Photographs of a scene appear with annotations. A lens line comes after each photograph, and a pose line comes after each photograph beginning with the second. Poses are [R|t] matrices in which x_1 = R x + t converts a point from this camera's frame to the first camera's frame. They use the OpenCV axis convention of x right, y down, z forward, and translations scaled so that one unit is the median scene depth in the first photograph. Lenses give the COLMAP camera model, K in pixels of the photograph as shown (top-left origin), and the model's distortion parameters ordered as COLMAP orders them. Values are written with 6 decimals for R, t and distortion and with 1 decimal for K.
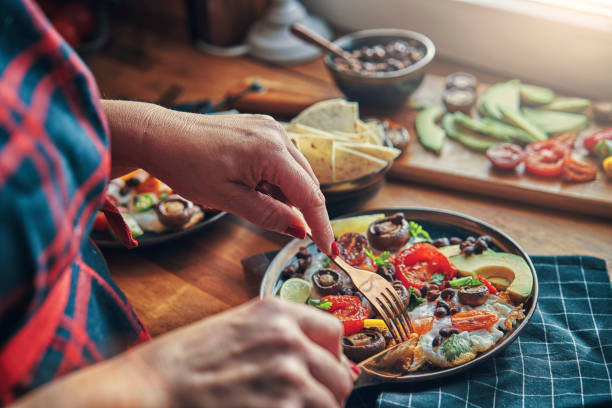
lens RADIAL K [[1019.3, 0, 306.0], [0, 1019.3, 204.0], [0, 0, 1]] dist [0.277120, -0.217586]
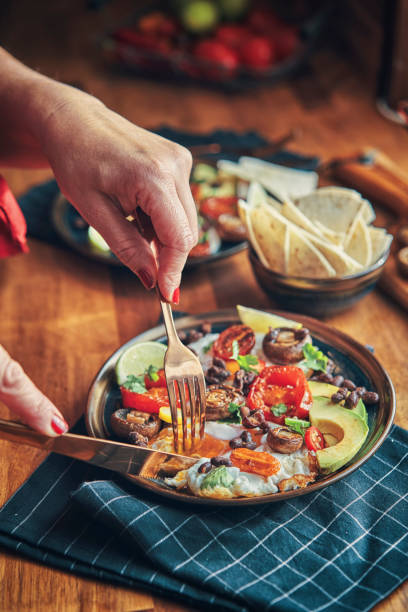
lens RADIAL K [[1019.3, 0, 204.0], [0, 1019.3, 306.0], [0, 0, 1]] dist [0.277120, -0.217586]
pose [[0.777358, 0.383316, -0.498782, 0.458672], [-0.354937, 0.921899, 0.155310, -0.115442], [0.519360, 0.056304, 0.852699, 0.207290]]
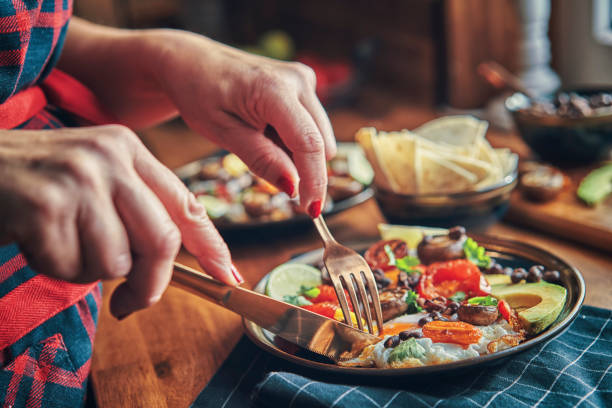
lens RADIAL K [[1019.3, 0, 306.0], [0, 1019.3, 204.0], [0, 0, 1]] dist [0.277120, -0.217586]
pose [[0.864725, 0.148905, -0.479665, 0.381939], [-0.245437, 0.958521, -0.144907, 0.142557], [0.438192, 0.243032, 0.865404, 0.226043]]
